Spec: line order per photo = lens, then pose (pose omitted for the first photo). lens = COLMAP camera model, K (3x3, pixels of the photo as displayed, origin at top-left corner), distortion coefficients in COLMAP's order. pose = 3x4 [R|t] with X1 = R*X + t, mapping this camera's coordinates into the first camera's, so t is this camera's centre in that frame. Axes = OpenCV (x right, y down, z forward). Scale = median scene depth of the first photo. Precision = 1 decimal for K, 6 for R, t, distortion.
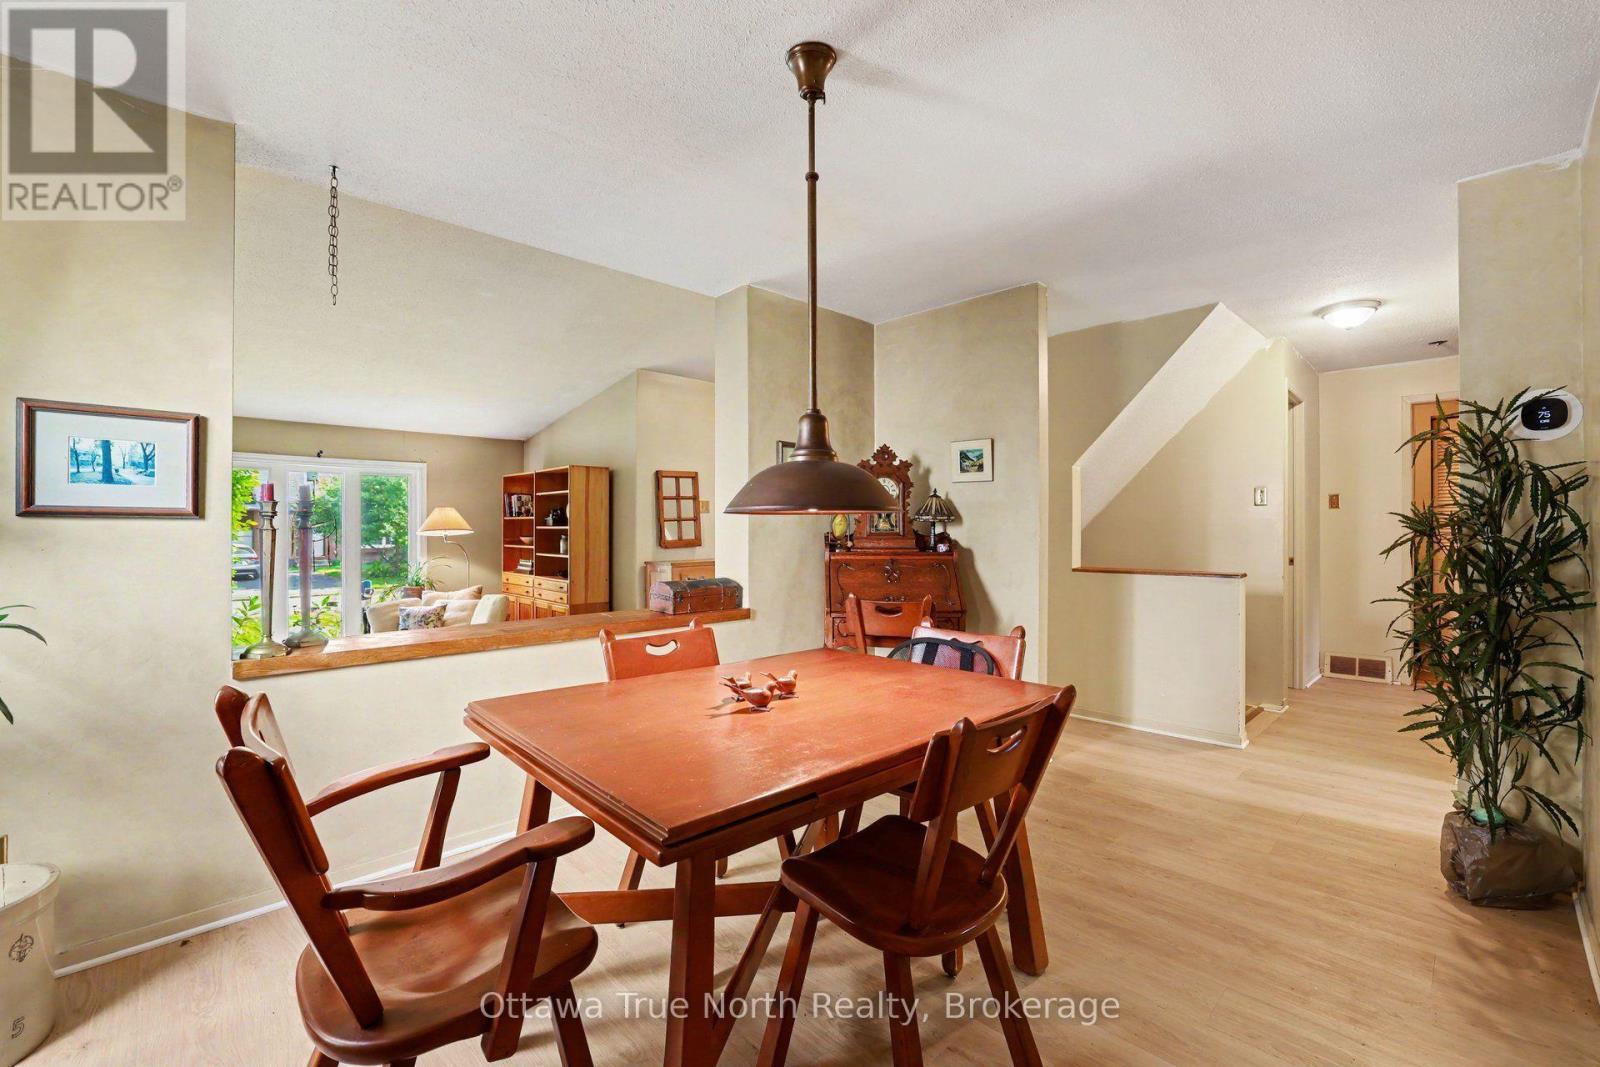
lens RADIAL K [[690.6, 0, 807.5], [0, 690.6, 543.3], [0, 0, 1]] dist [-0.011163, 0.000395]
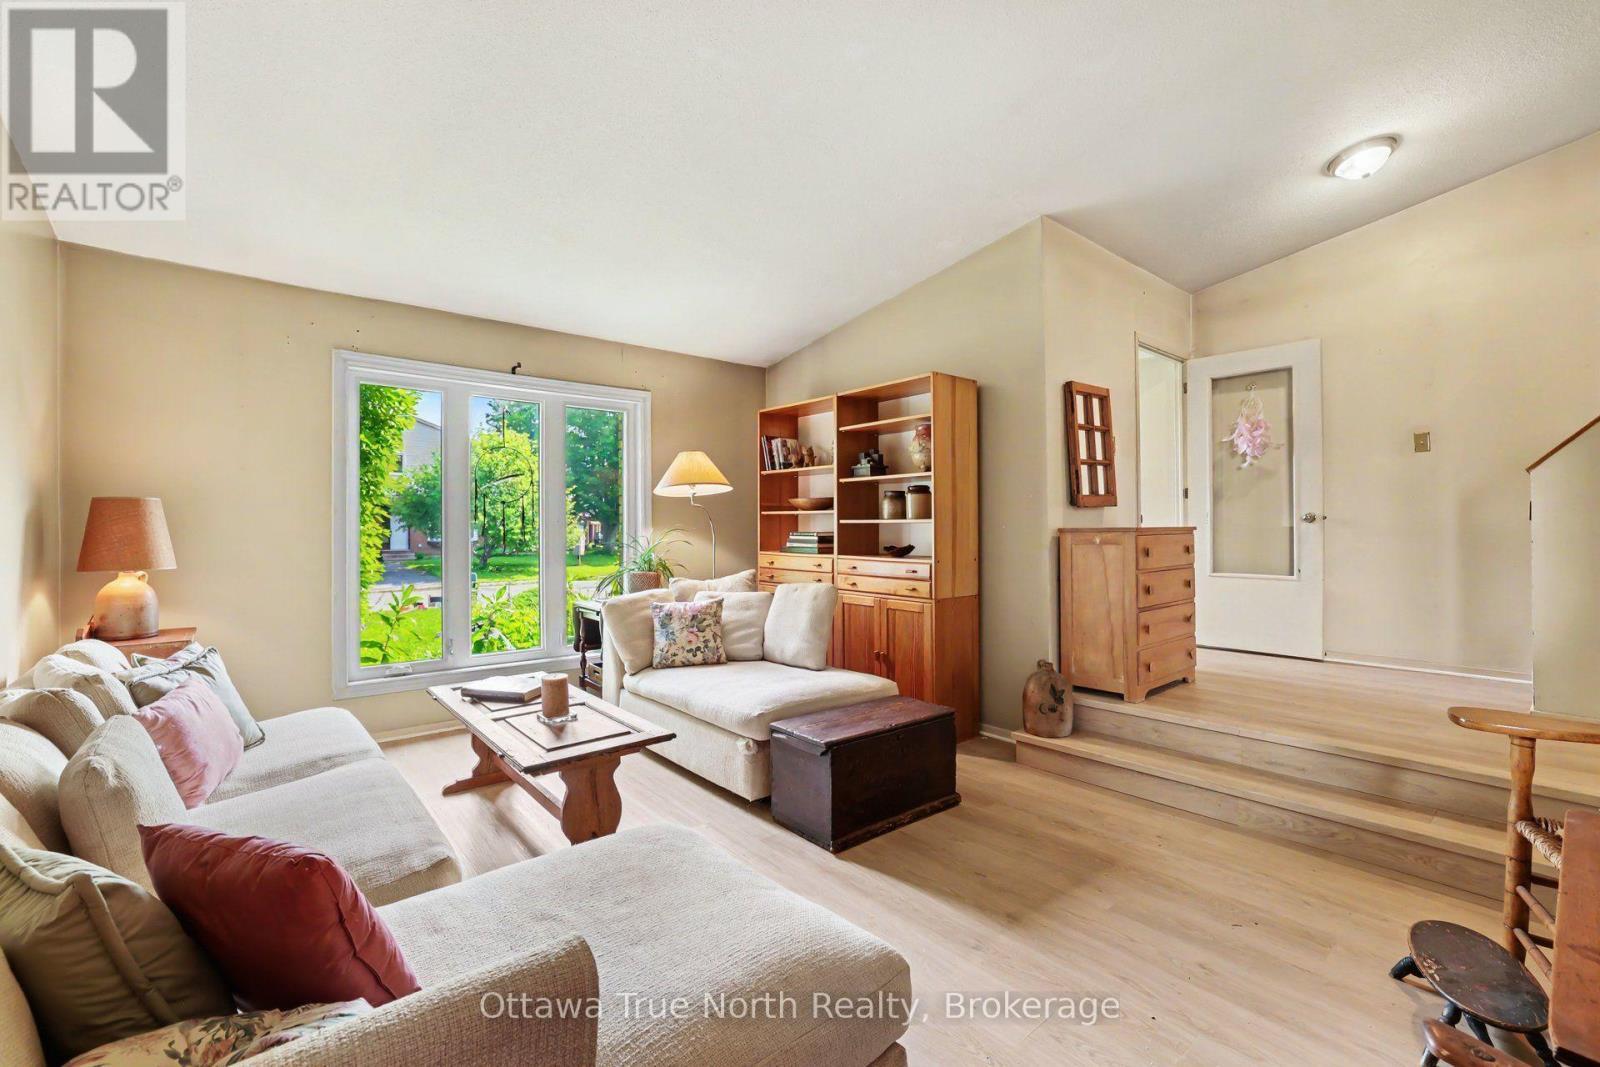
lens RADIAL K [[690.6, 0, 793.8], [0, 690.6, 529.2], [0, 0, 1]] dist [-0.011163, 0.000395]
pose [[0.999282, -0.003512, -0.037716, -0.410898], [0.002626, 0.999720, -0.023512, 0.038045], [0.037788, 0.023396, 0.999012, 0.349557]]
